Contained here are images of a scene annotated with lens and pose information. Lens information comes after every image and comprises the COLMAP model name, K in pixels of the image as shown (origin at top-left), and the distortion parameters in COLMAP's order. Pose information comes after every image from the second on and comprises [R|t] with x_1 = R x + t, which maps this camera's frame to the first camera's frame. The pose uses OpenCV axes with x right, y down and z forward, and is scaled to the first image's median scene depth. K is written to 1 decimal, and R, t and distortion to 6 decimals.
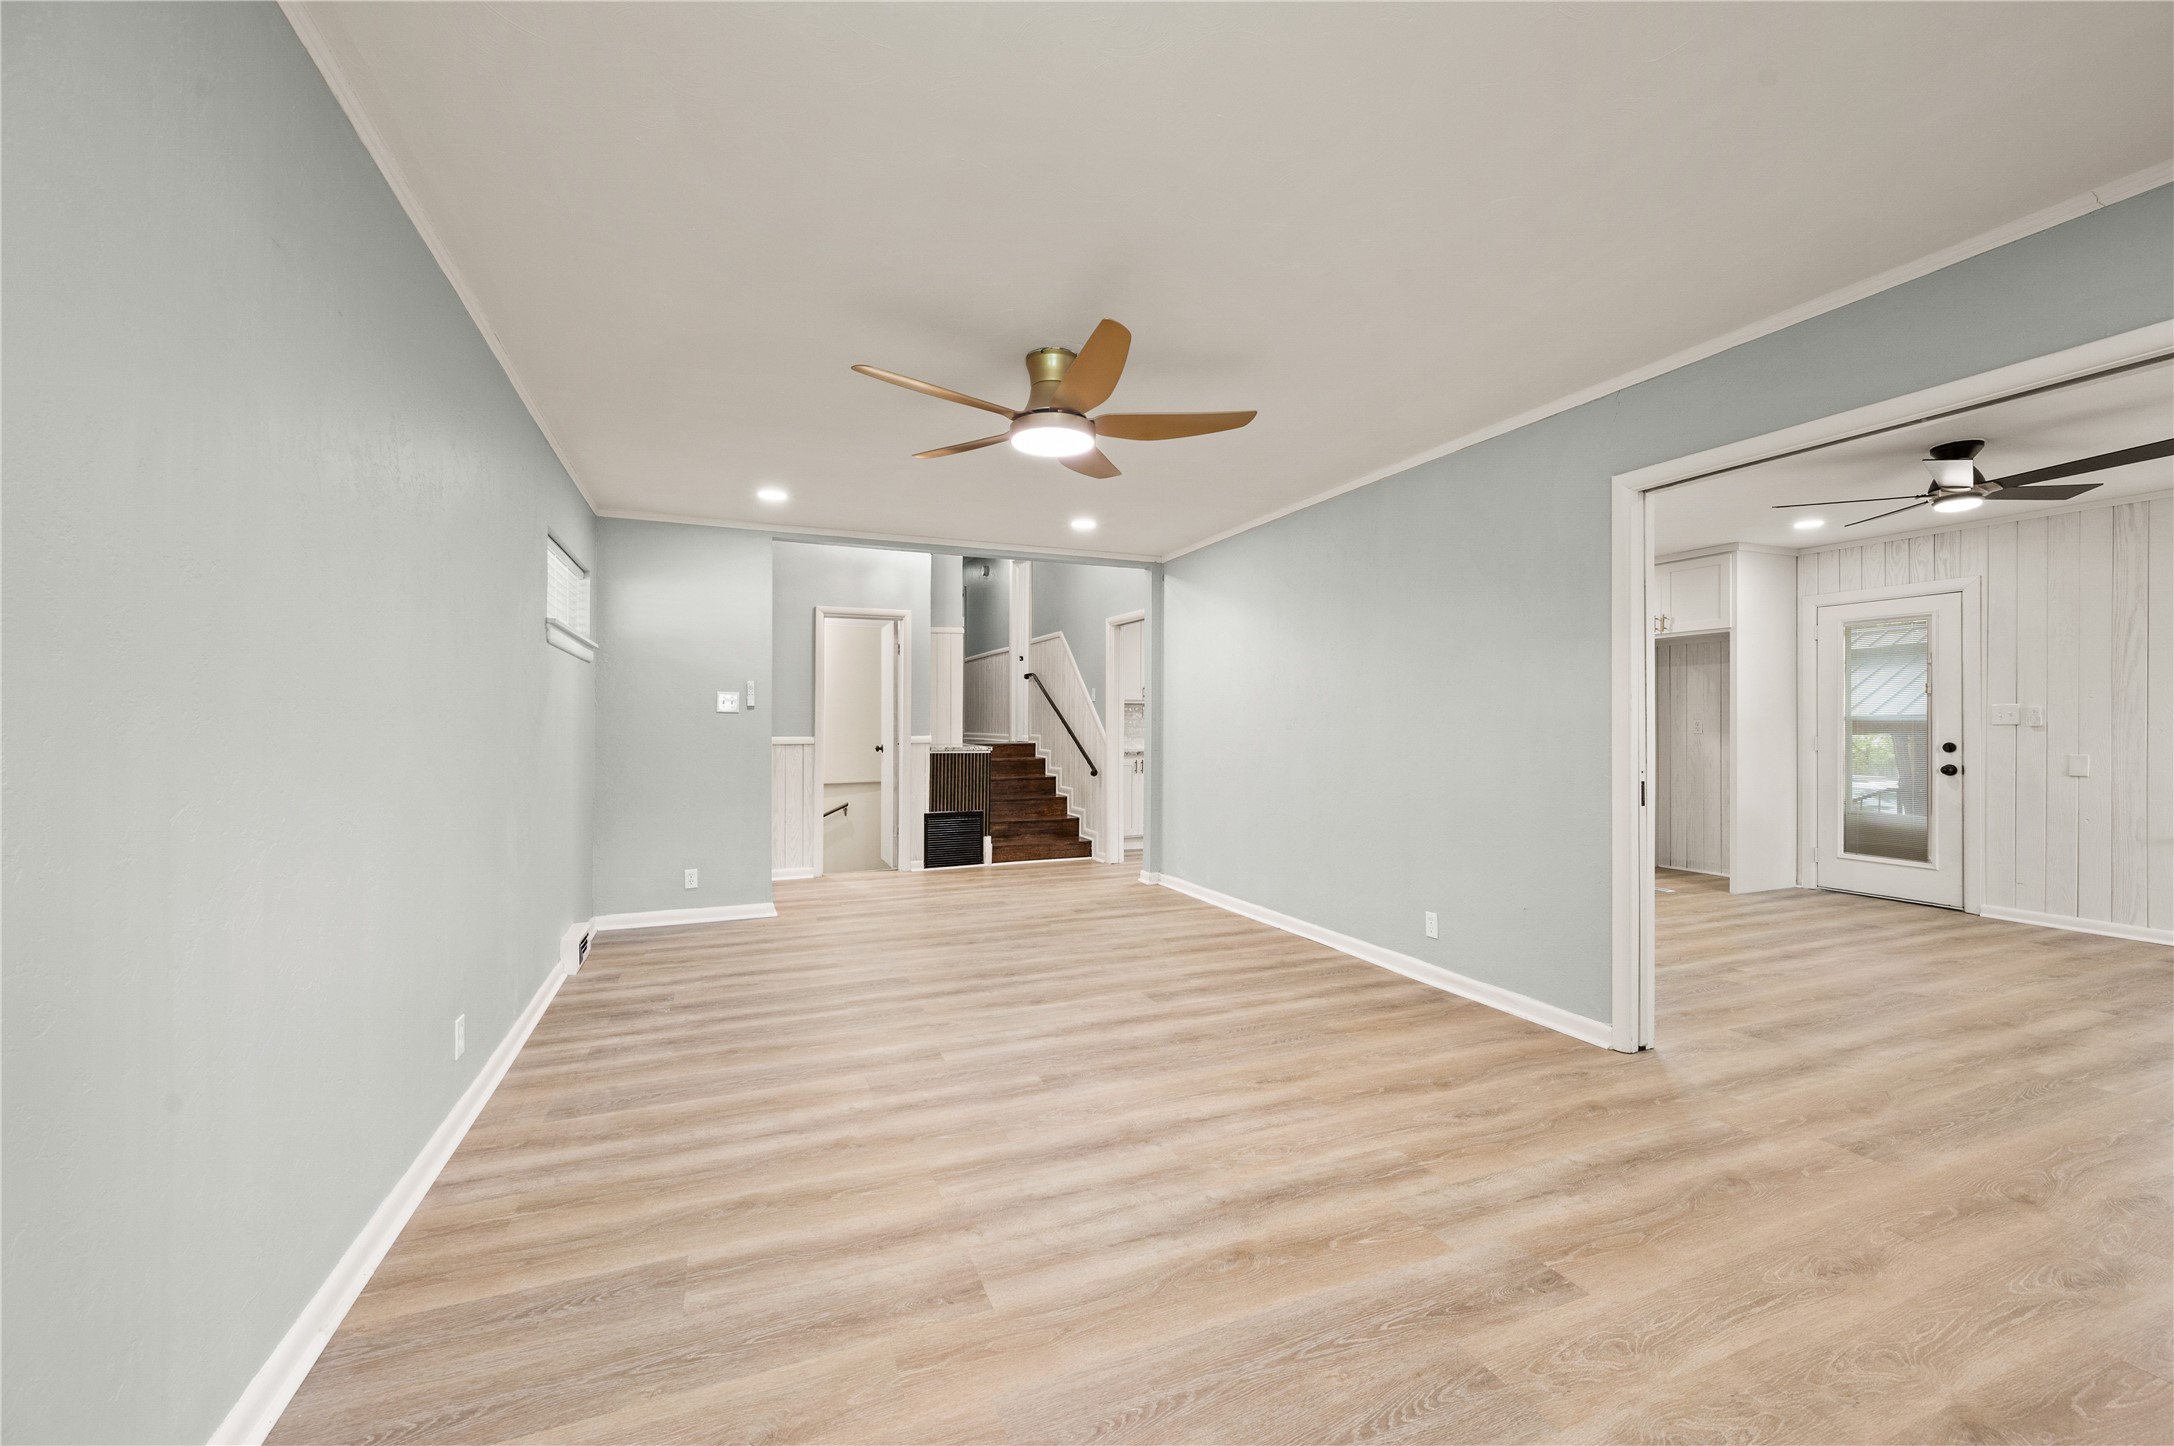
lens RADIAL K [[857.3, 0, 1092.6], [0, 857.3, 719.2], [0, 0, 1]] dist [-0.000017, -0.000143]
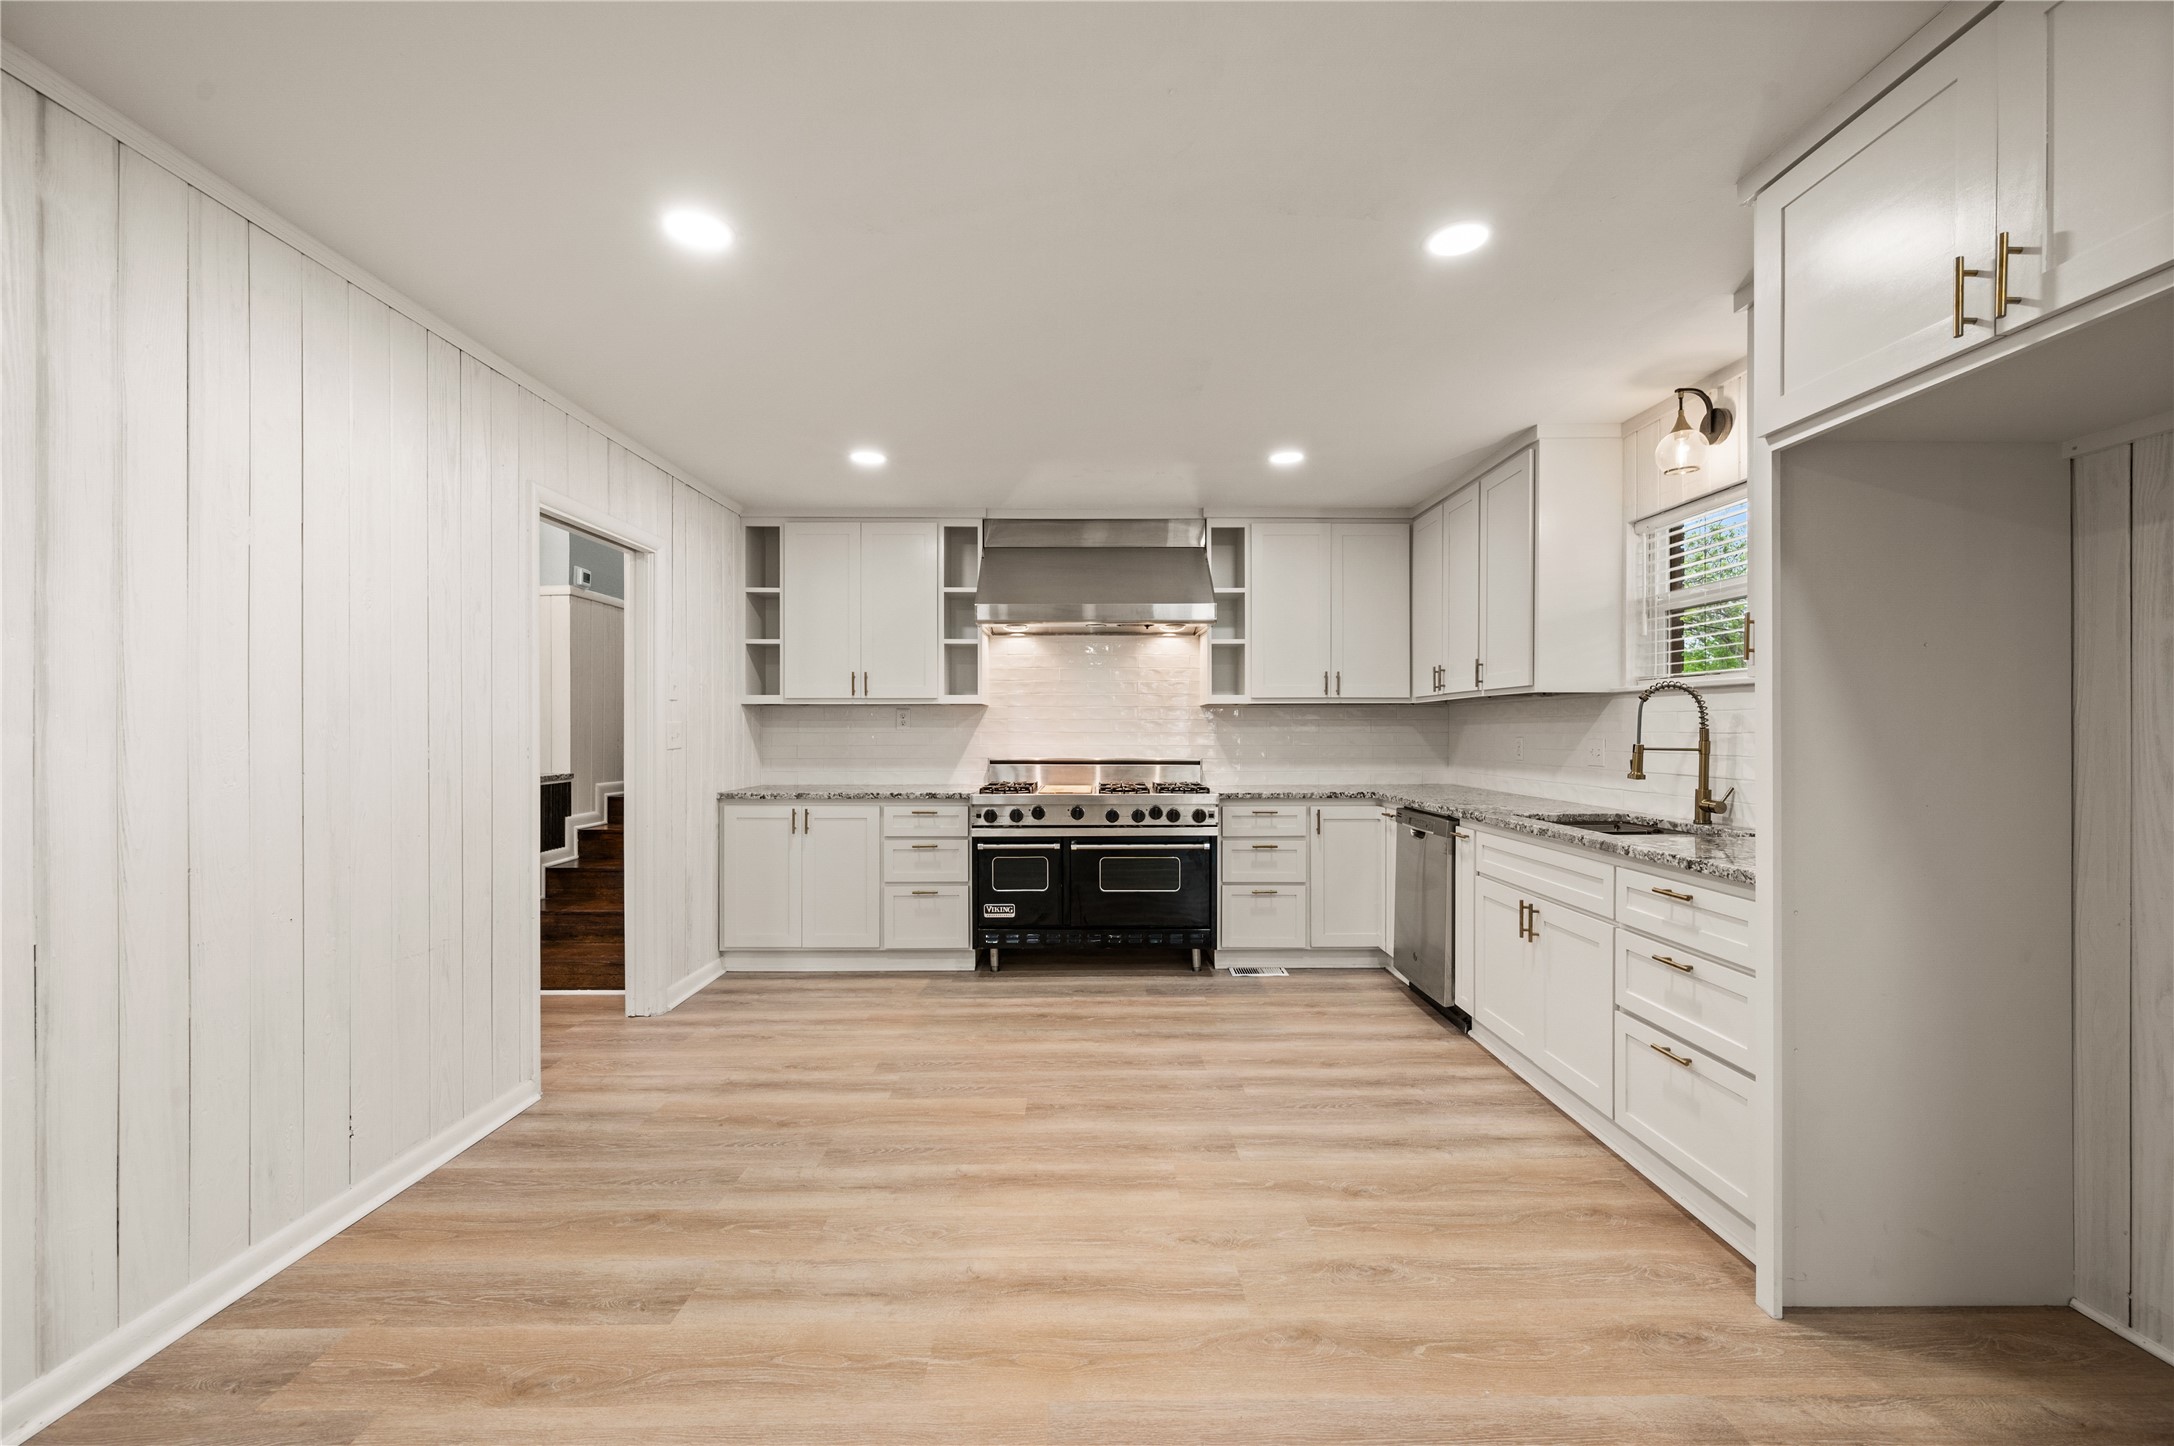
lens RADIAL K [[852.5, 0, 1091.7], [0, 852.5, 728.4], [0, 0, 1]] dist [-0.000273, 0.000020]
pose [[0.926085, -0.003947, -0.377295, 1.044135], [0.004700, 0.999988, 0.001076, -0.009612], [0.377286, -0.002770, 0.926093, 1.405317]]
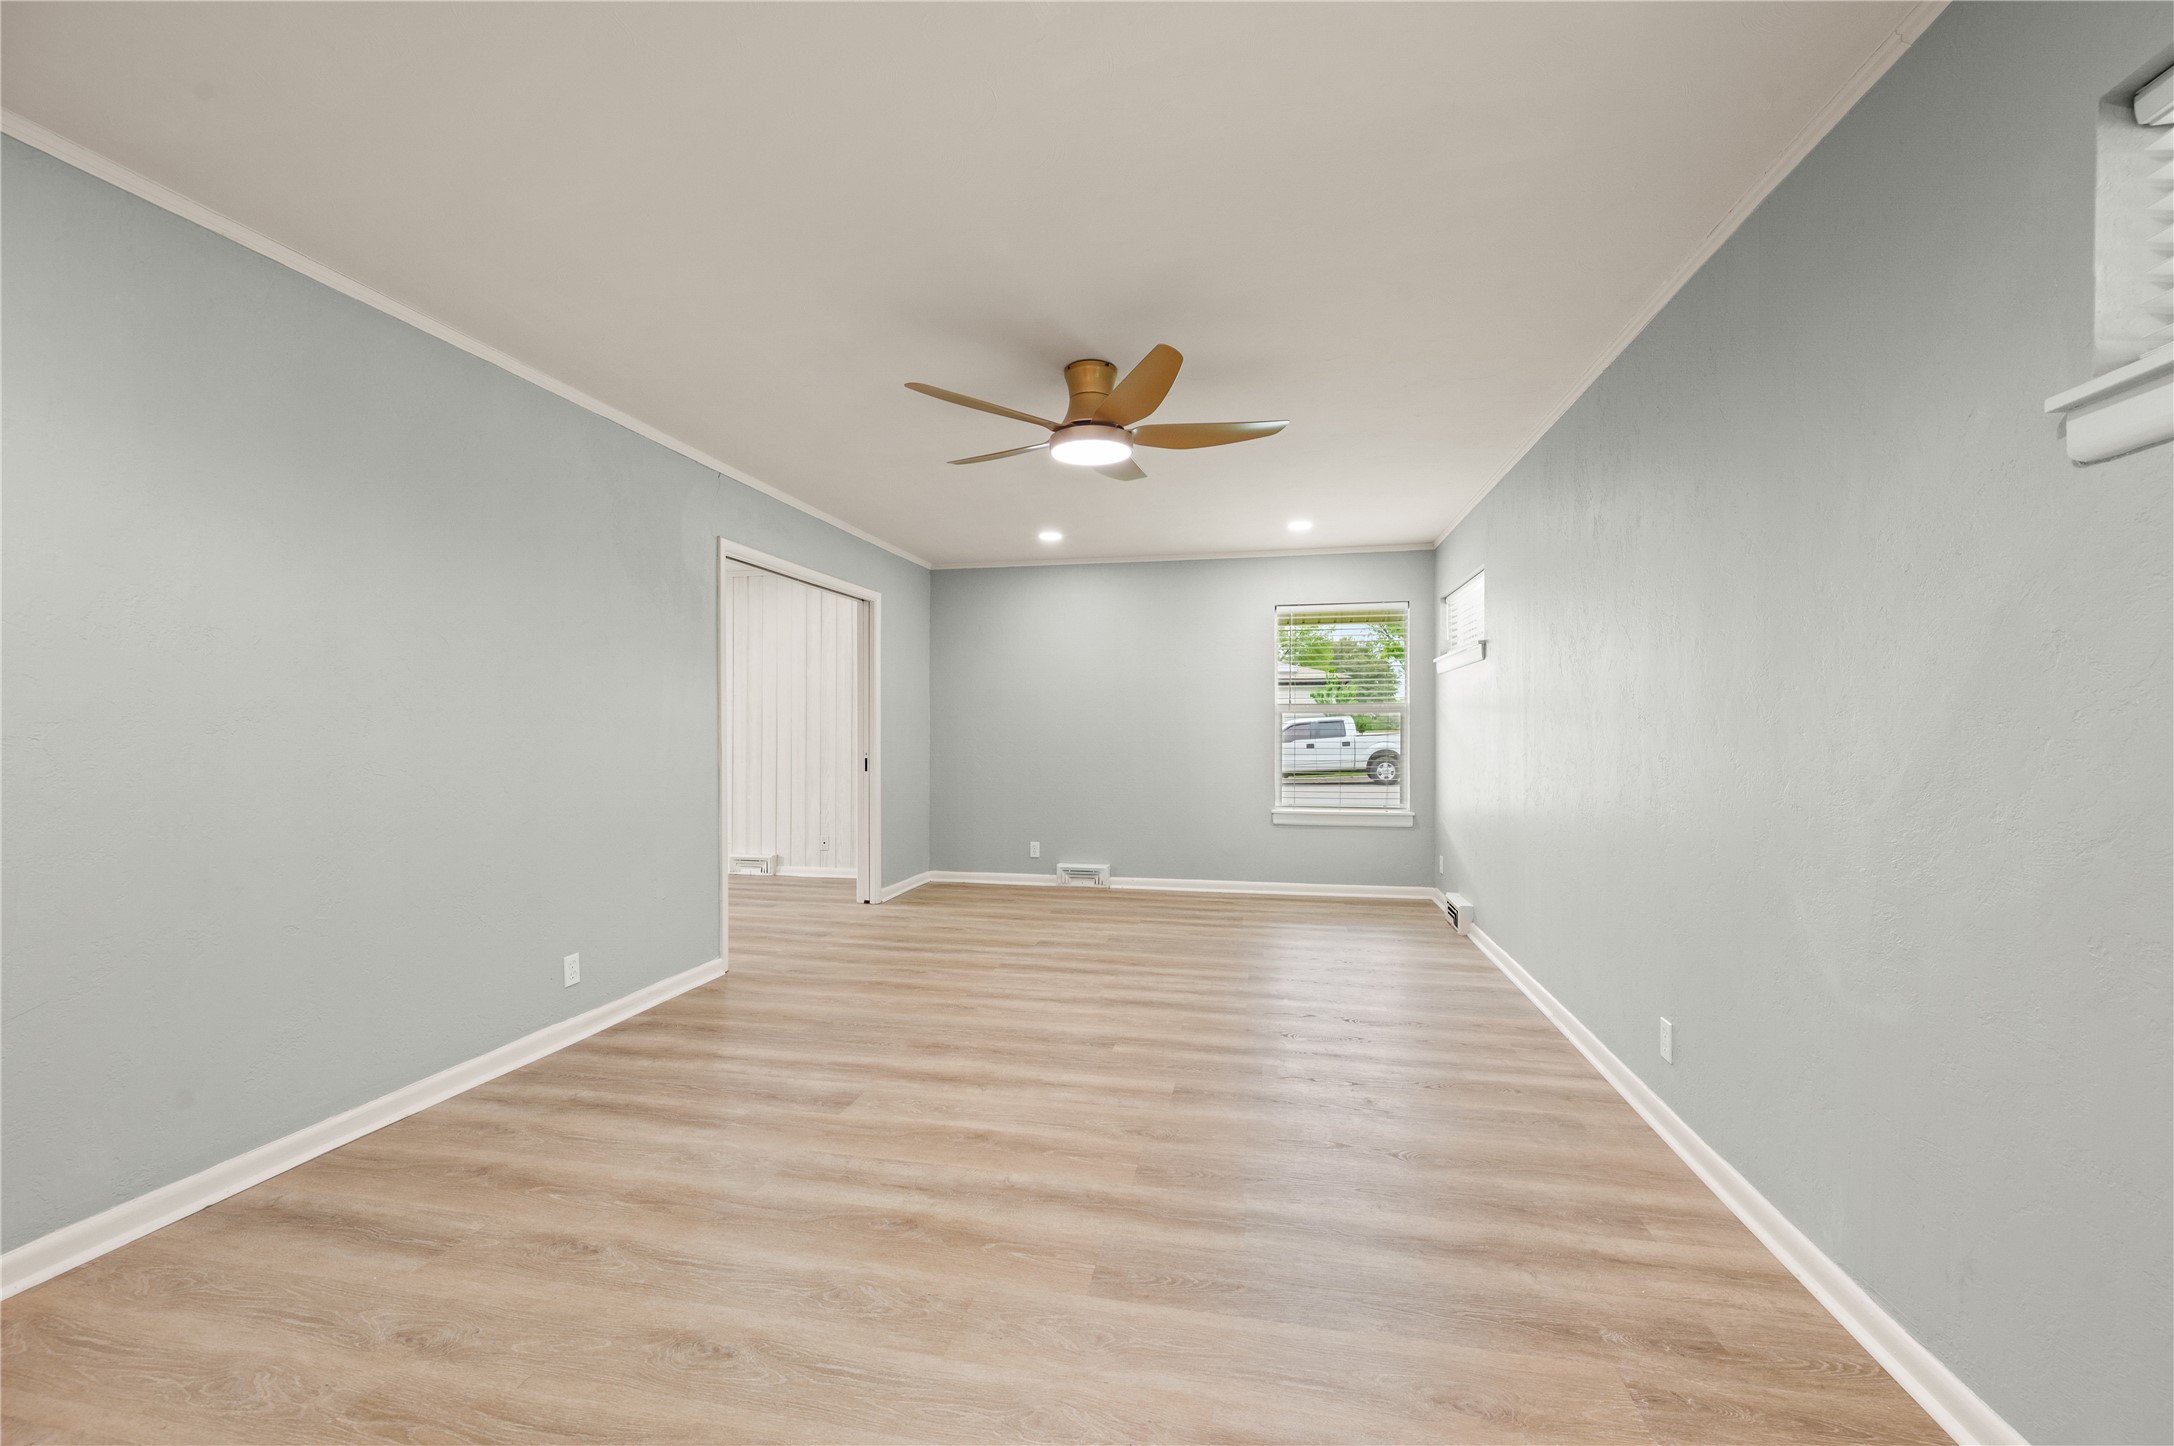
lens RADIAL K [[849.6, 0, 1103.8], [0, 849.6, 739.8], [0, 0, 1]] dist [-0.001214, -0.000261]
pose [[-0.829609, -0.005267, 0.558320, -0.565601], [-0.003623, 0.999985, 0.004051, 0.018274], [-0.558333, 0.001338, -0.829616, 1.646206]]
